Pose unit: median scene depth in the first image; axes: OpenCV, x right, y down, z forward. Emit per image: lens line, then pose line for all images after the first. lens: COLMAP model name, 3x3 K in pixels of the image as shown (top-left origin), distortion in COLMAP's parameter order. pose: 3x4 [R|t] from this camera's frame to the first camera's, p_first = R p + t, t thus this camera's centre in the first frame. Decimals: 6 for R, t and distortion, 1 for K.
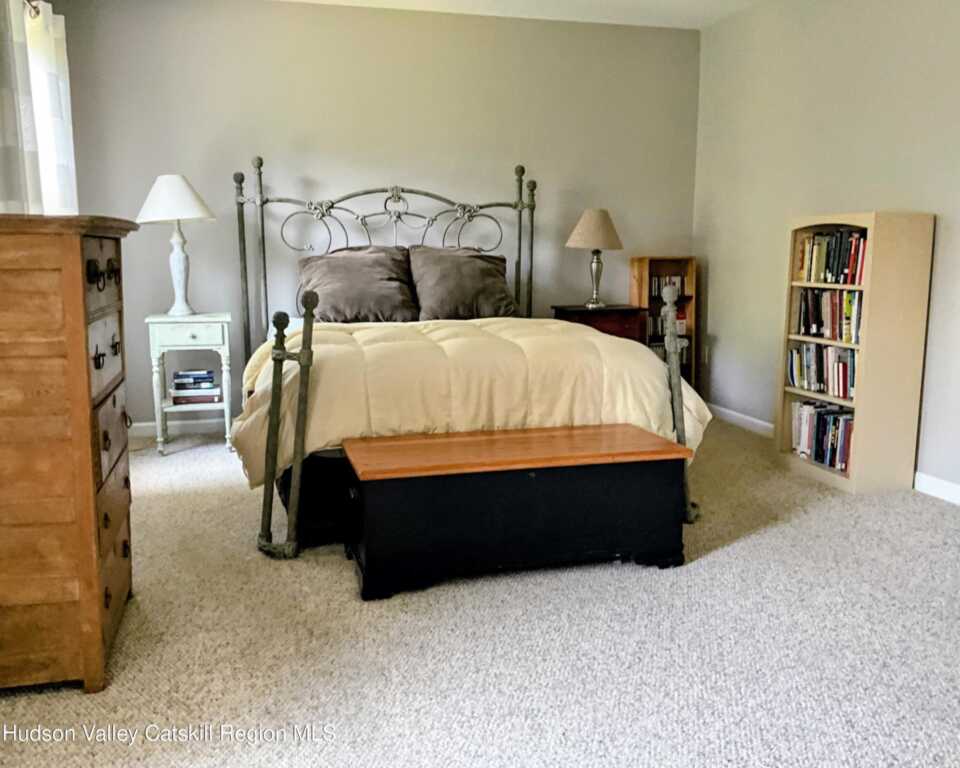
lens RADIAL K [[862.7, 0, 480.0], [0, 862.7, 384.0], [0, 0, 1]] dist [0.127680, -0.169010]
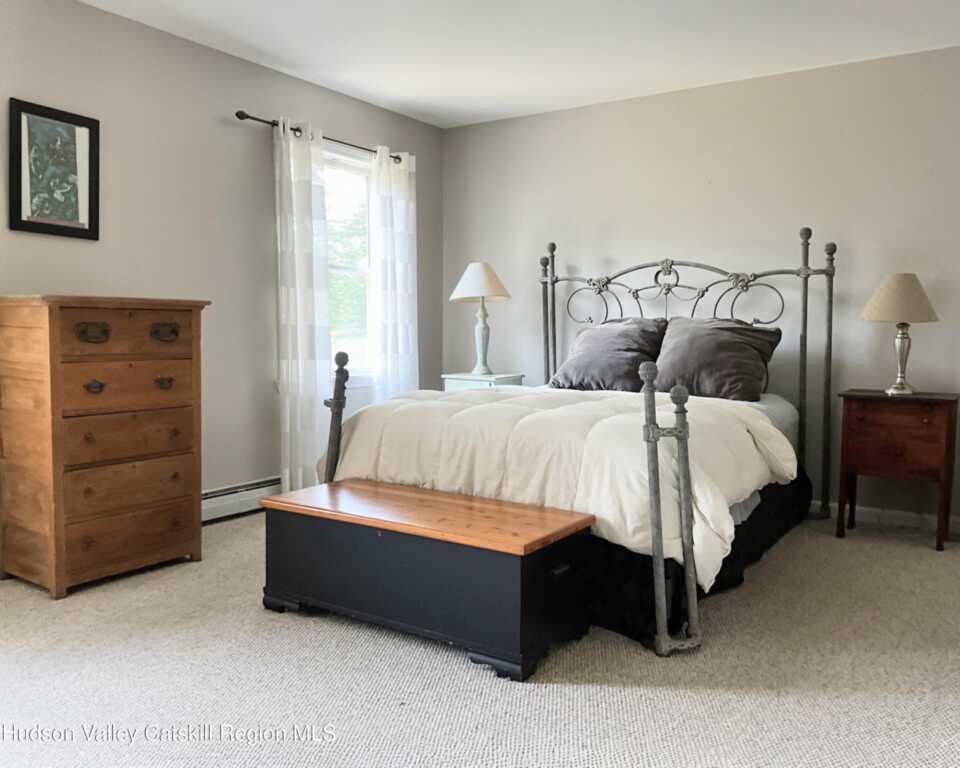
lens RADIAL K [[804.1, 0, 479.7], [0, 804.1, 359.3], [0, 0, 1]] dist [0.082982, -0.116465]
pose [[0.651224, 0.038204, -0.757923, 0.509180], [-0.121363, 0.991121, -0.054319, -0.037711], [0.749118, 0.127358, 0.650079, 0.257300]]
